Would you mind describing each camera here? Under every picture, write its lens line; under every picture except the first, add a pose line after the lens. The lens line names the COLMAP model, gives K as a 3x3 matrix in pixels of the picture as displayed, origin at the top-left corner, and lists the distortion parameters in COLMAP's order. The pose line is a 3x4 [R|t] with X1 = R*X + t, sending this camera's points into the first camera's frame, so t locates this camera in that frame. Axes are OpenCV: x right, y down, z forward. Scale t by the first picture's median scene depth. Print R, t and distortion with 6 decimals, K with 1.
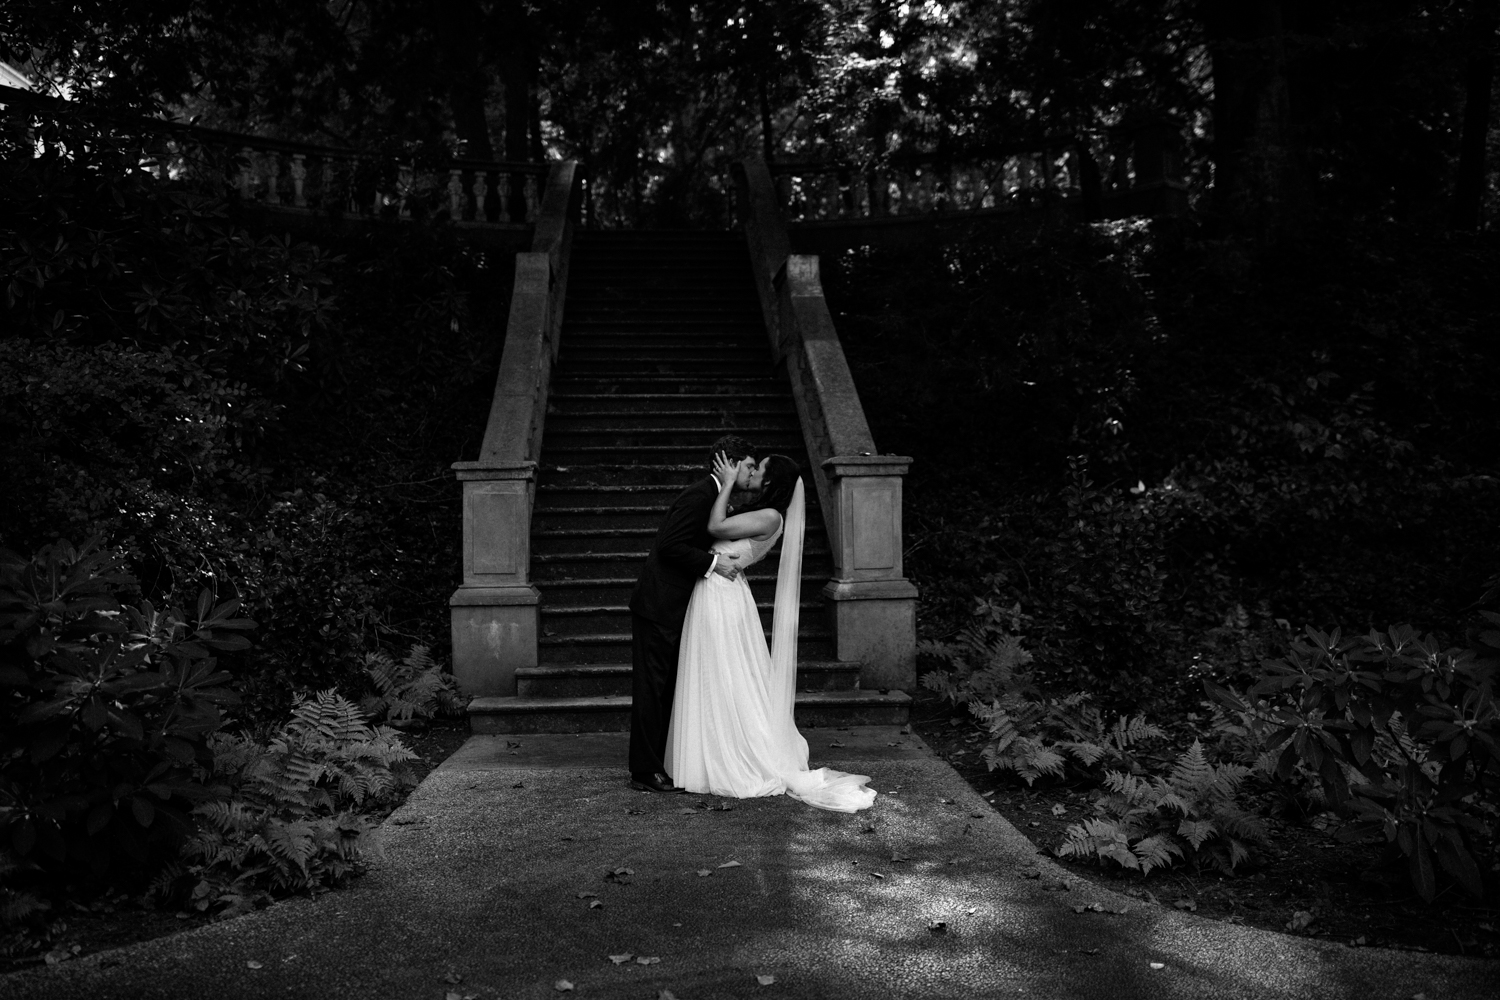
lens RADIAL K [[1432.9, 0, 759.8], [0, 1432.9, 516.0], [0, 0, 1]] dist [-0.006380, 0.000000]
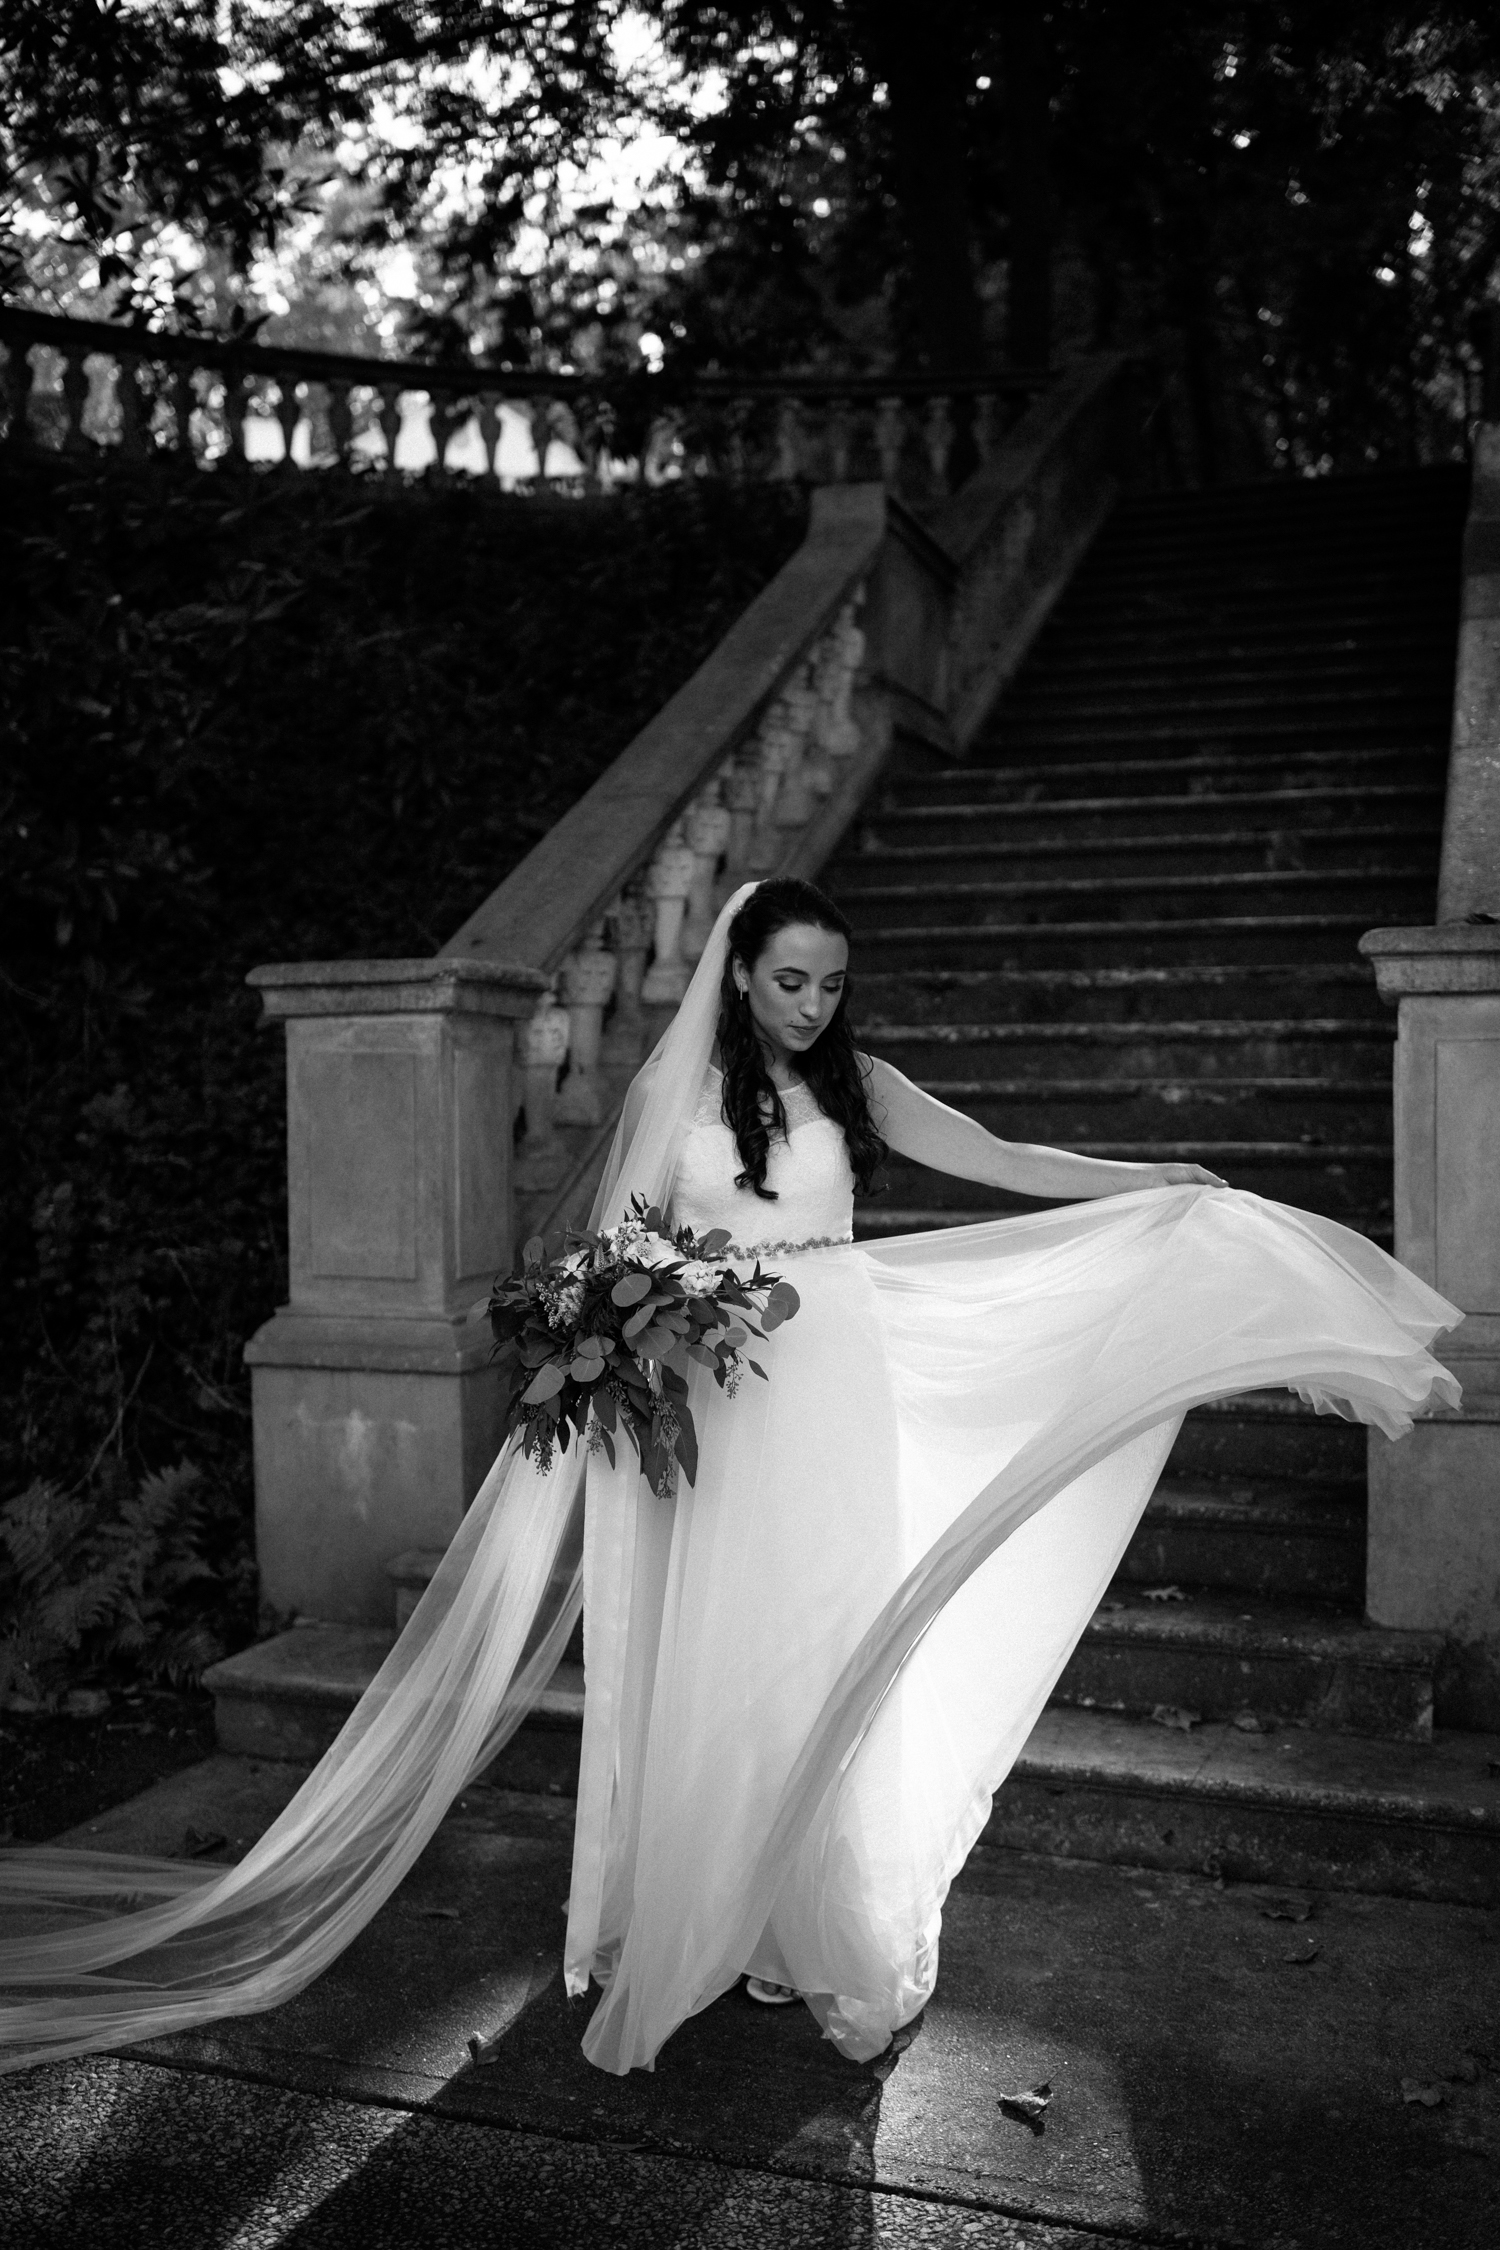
lens RADIAL K [[2149.3, 0, 751.0], [0, 2149.3, 1126.1], [0, 0, 1]] dist [-0.006380, 0.000000]
pose [[0.909378, 0.016514, -0.415643, 0.119984], [-0.004692, 0.999555, 0.029446, -0.013212], [0.415944, -0.024827, 0.909051, 0.542775]]
